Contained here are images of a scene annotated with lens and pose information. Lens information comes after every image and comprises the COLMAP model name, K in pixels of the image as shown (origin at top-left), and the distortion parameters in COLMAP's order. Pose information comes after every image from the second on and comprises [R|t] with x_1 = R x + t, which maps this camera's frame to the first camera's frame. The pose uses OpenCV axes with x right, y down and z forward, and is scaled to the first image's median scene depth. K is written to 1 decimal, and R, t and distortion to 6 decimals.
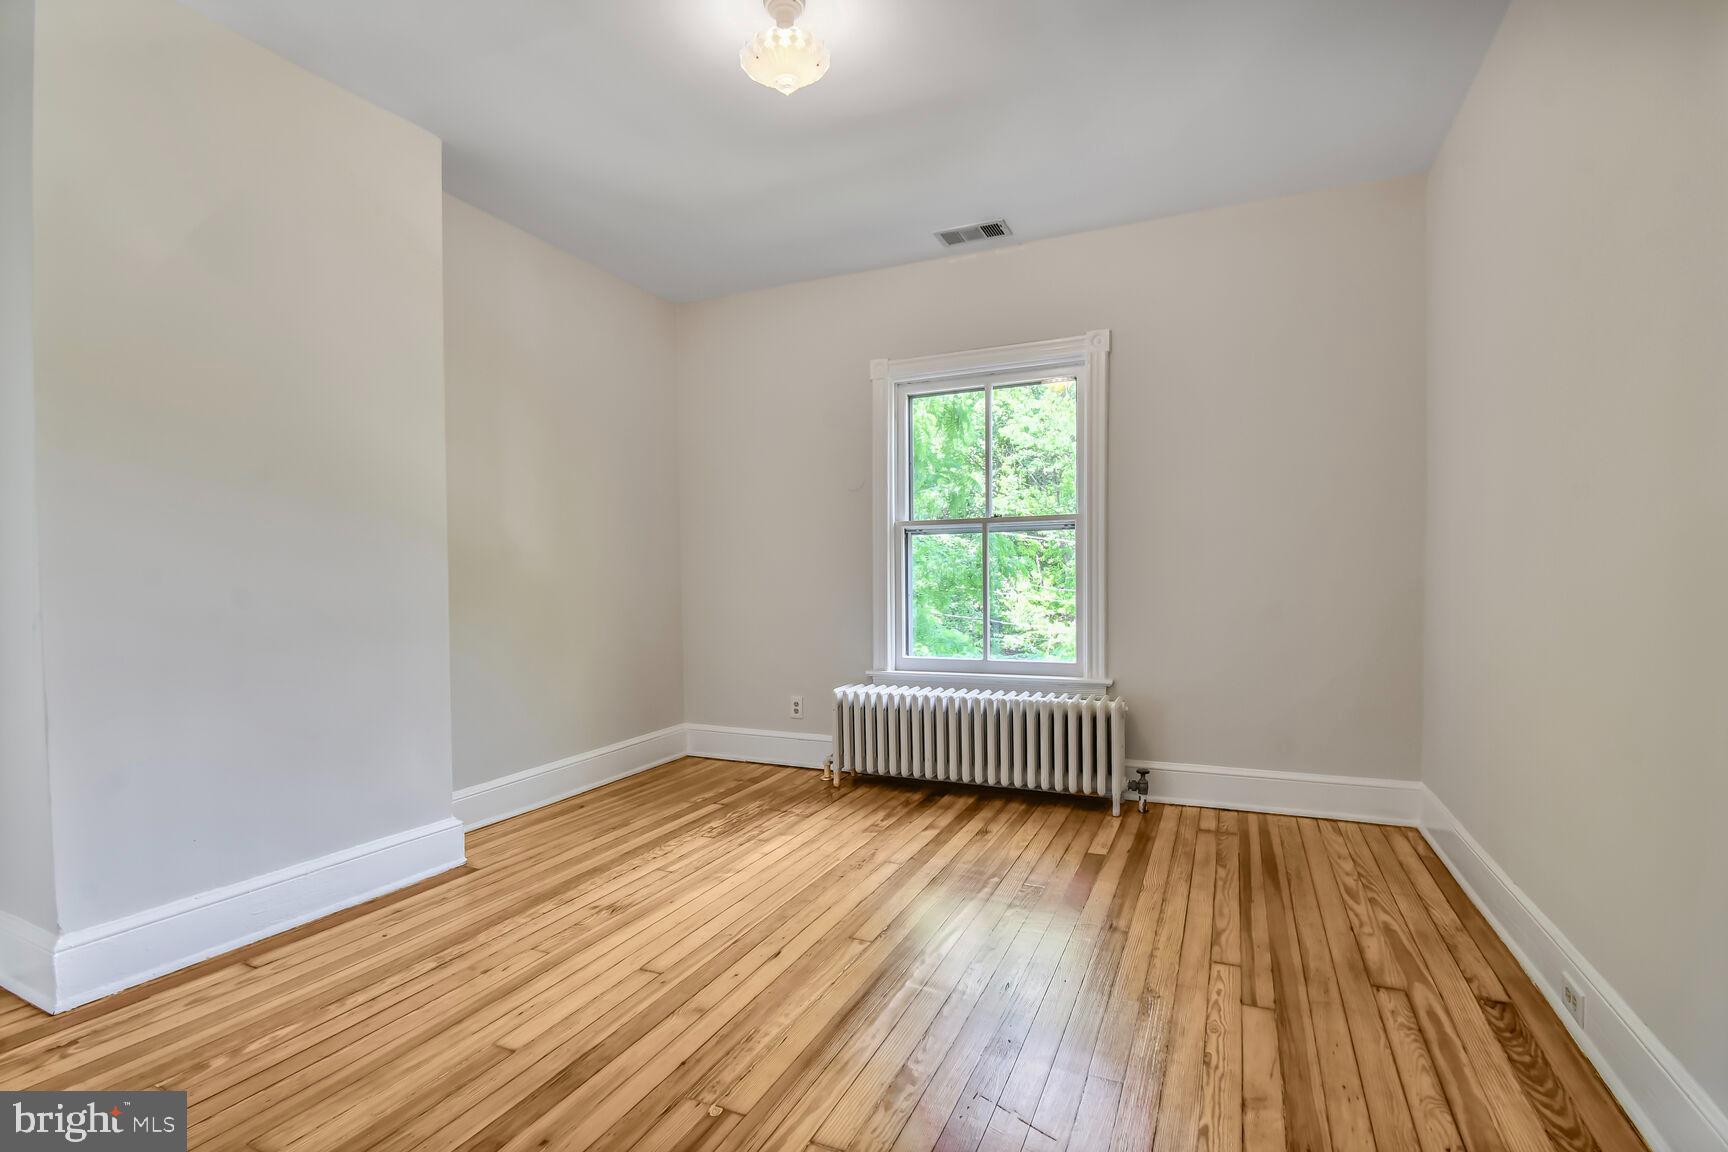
lens RADIAL K [[783.6, 0, 871.7], [0, 783.6, 567.5], [0, 0, 1]] dist [0.027493, -0.021034]
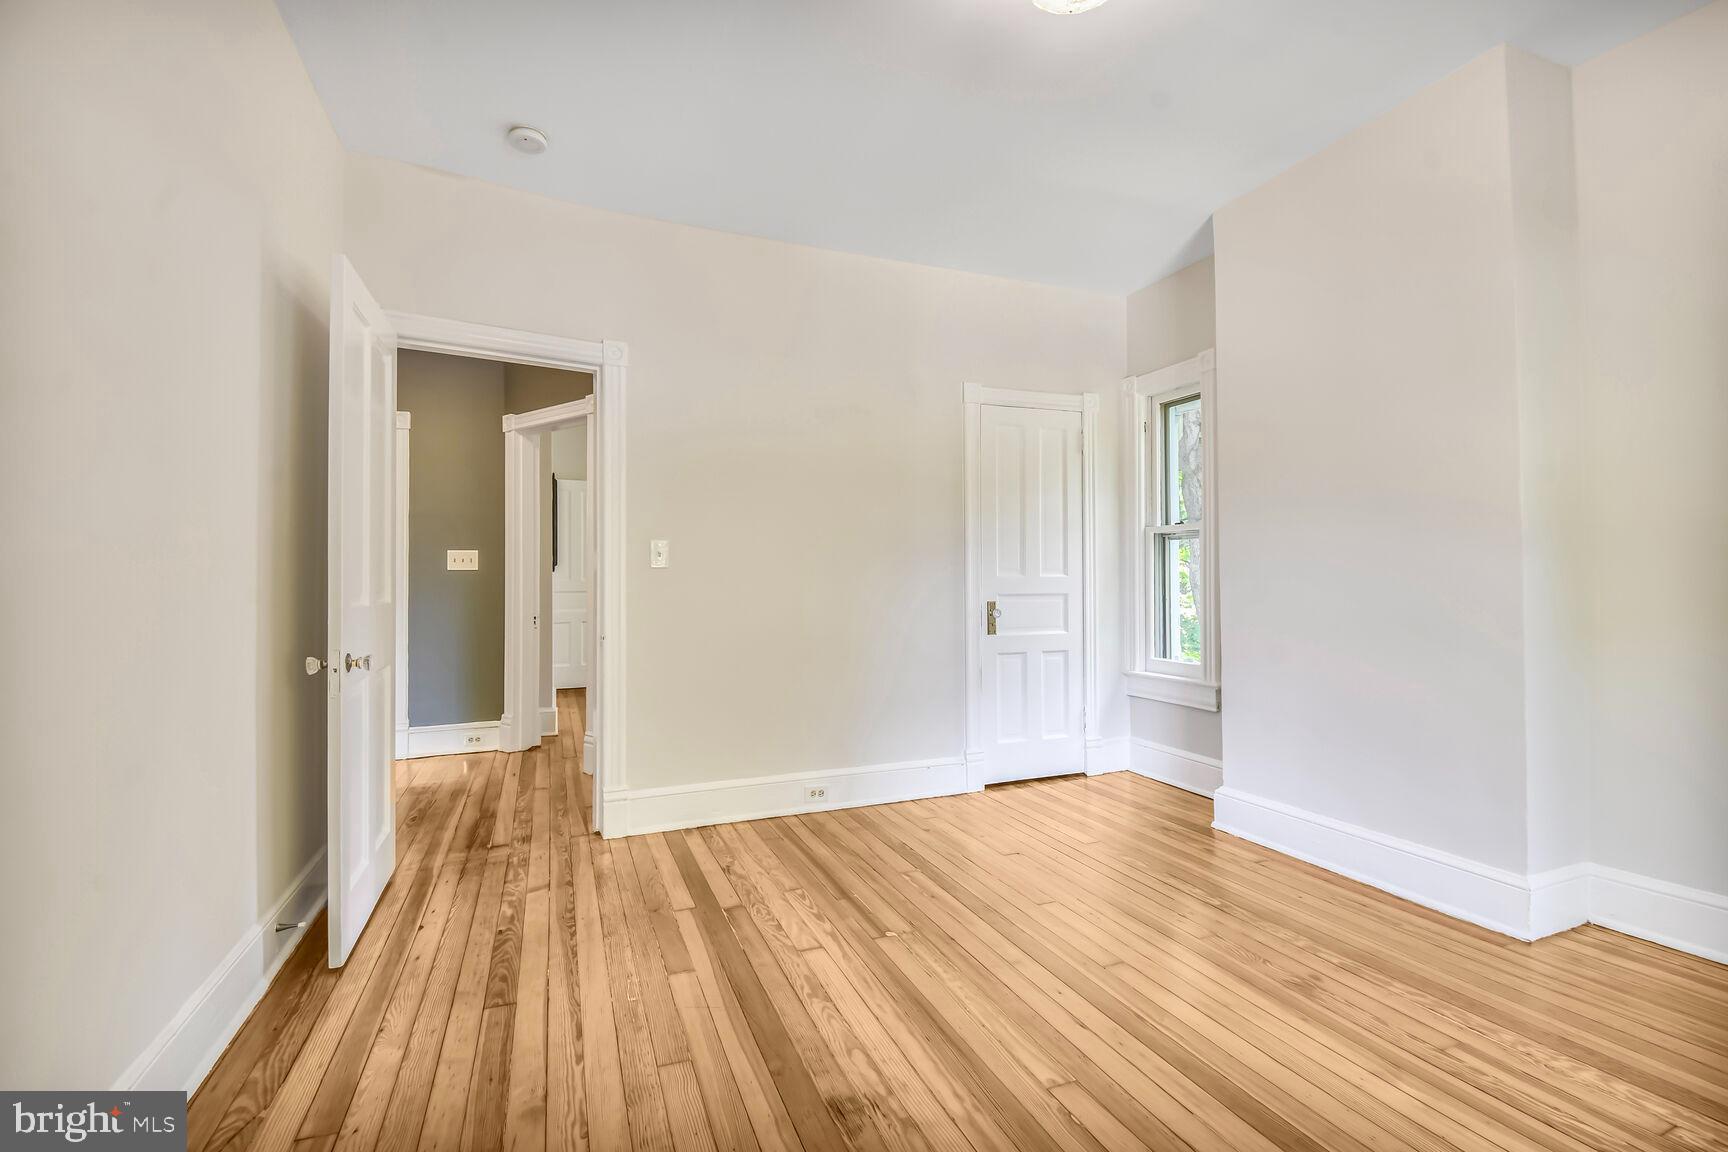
lens RADIAL K [[783.6, 0, 871.7], [0, 783.6, 567.5], [0, 0, 1]] dist [0.027493, -0.021034]
pose [[-0.686365, -0.000858, -0.727257, 0.661795], [0.024335, 0.999412, -0.024146, 0.014353], [0.726850, -0.034270, -0.685940, 1.454061]]
